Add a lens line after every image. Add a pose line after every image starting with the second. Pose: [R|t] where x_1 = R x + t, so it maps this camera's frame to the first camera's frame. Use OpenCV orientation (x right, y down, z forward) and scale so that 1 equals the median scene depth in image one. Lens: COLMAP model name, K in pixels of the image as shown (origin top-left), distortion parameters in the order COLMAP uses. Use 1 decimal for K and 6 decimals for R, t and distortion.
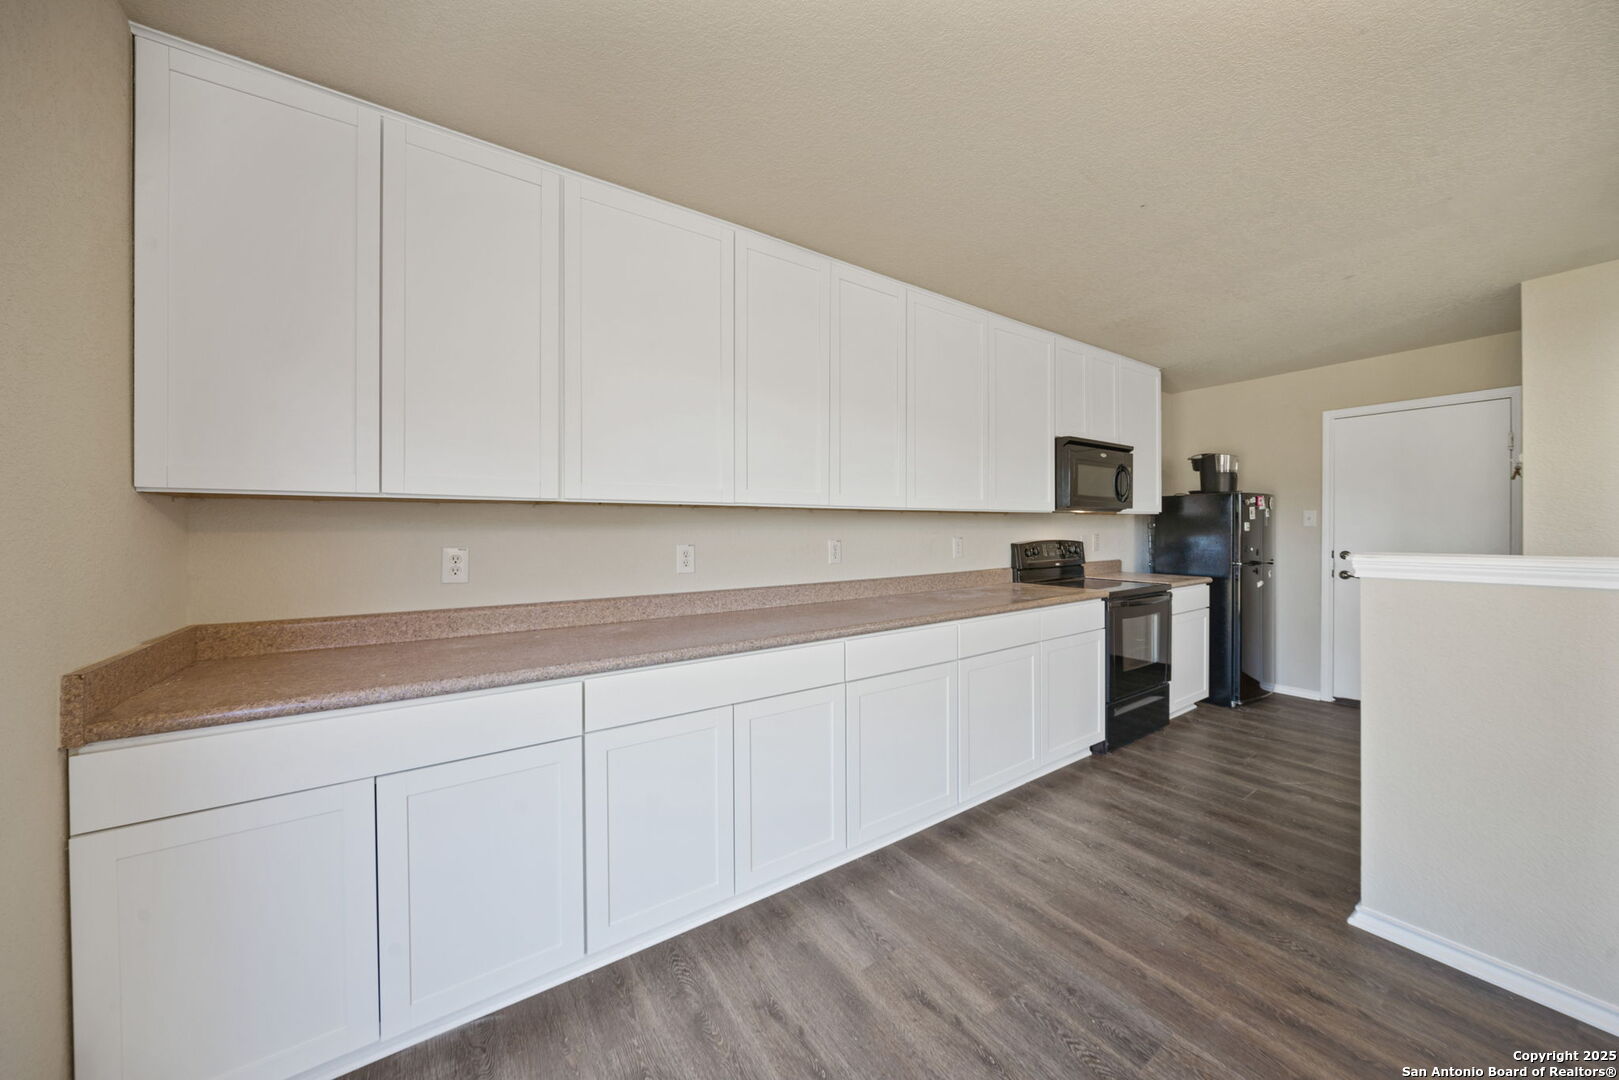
lens RADIAL K [[551.4, 0, 809.5], [0, 551.4, 540.0], [0, 0, 1]] dist [-0.004695, 0.000006]
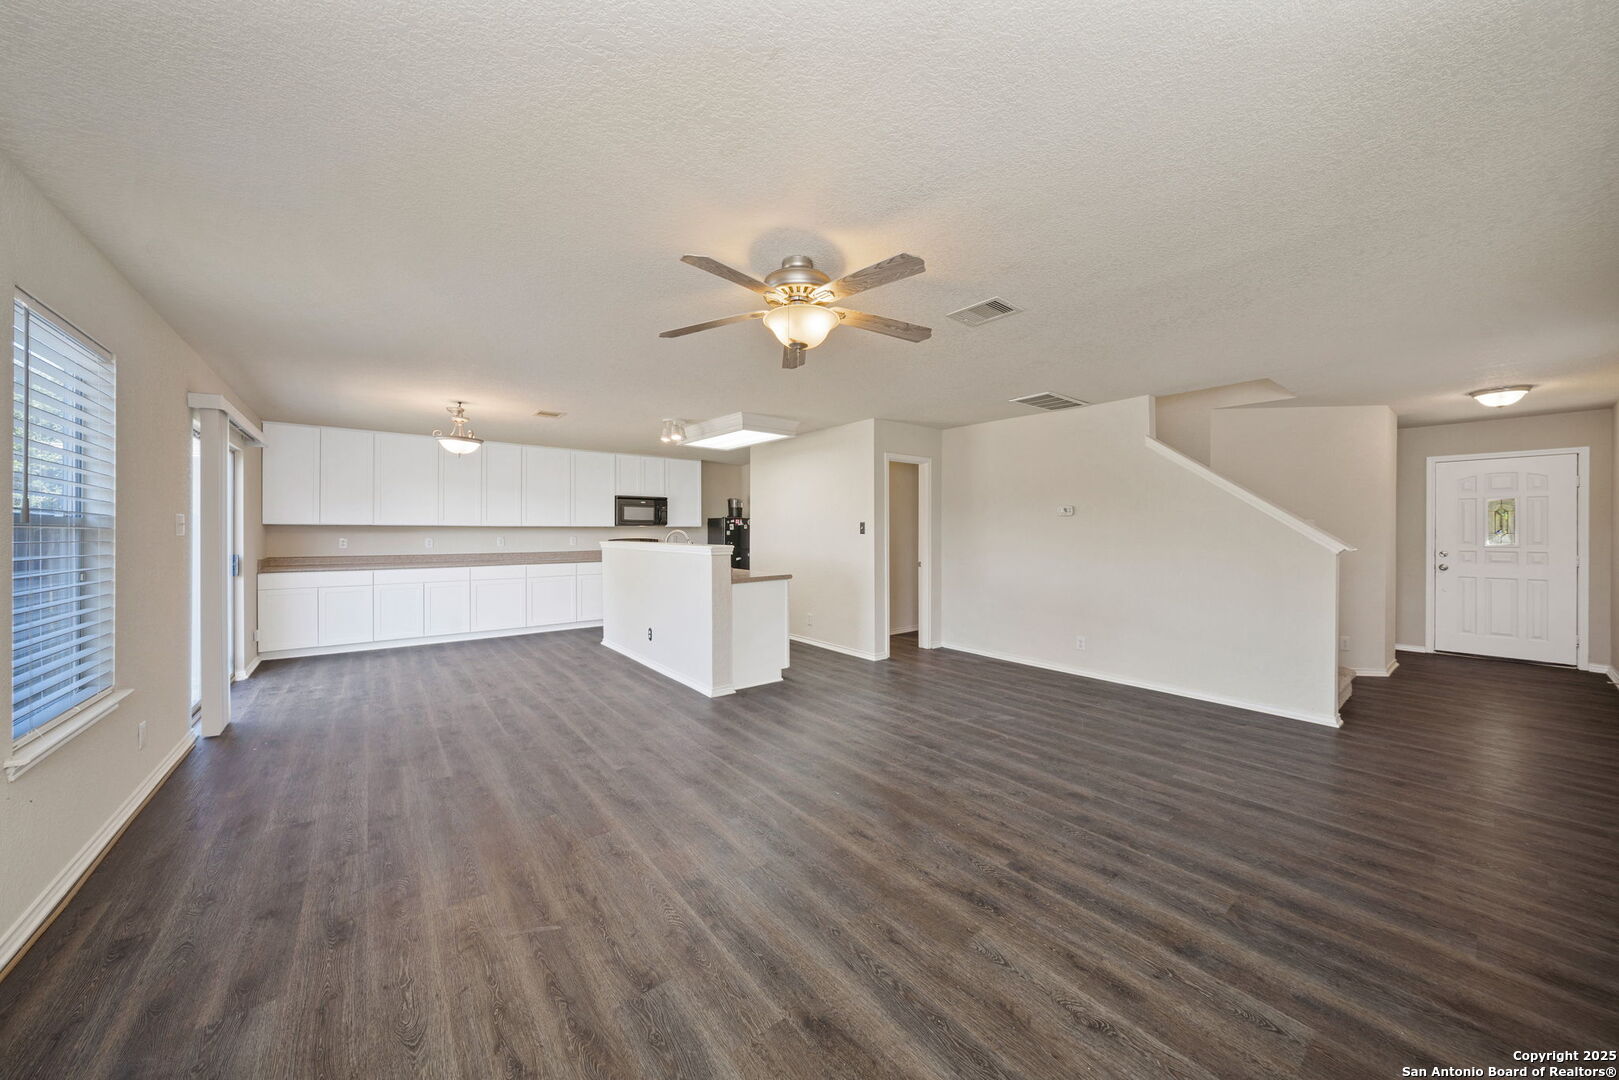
lens RADIAL K [[551.4, 0, 809.5], [0, 551.4, 540.0], [0, 0, 1]] dist [-0.004695, 0.000006]
pose [[0.997736, 0.006480, 0.066944, 1.237943], [-0.006349, 0.999978, -0.002160, 0.008524], [-0.066956, 0.001730, 0.997754, -1.598717]]
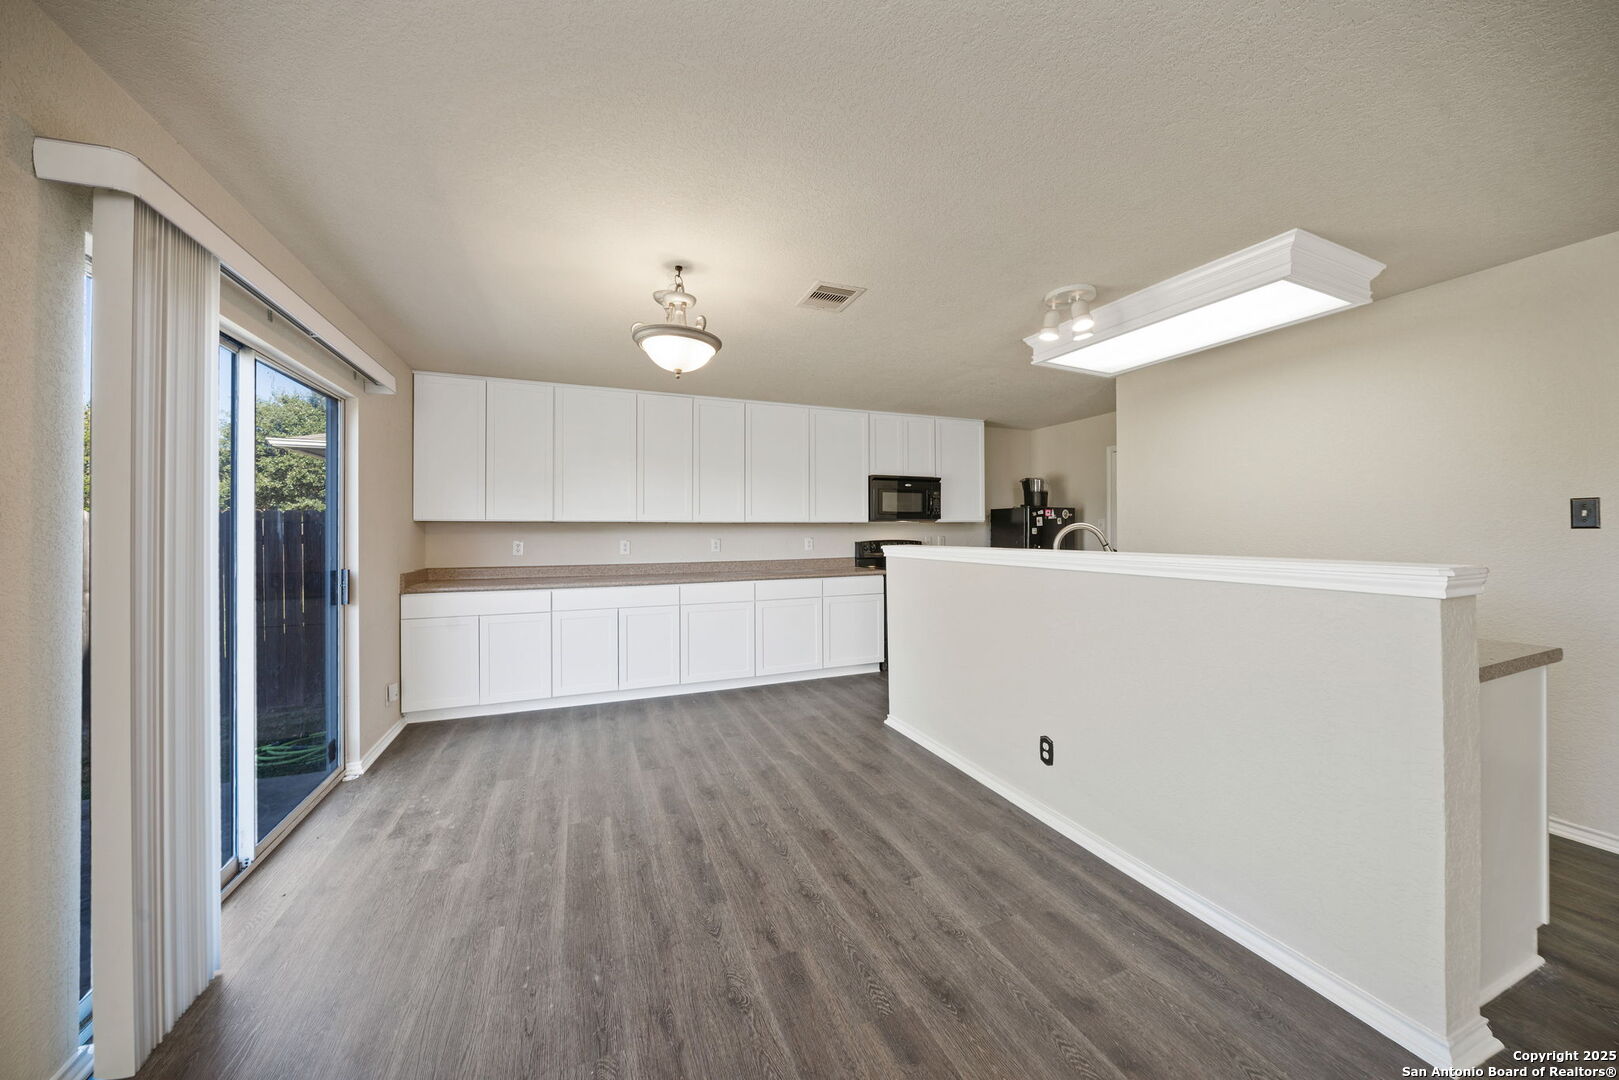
lens RADIAL K [[551.4, 0, 809.5], [0, 551.4, 540.0], [0, 0, 1]] dist [-0.004695, 0.000006]
pose [[0.977755, 0.005171, -0.209689, 0.668168], [-0.005255, 0.999986, 0.000153, 0.001988], [0.209686, 0.000952, 0.977768, -0.653199]]
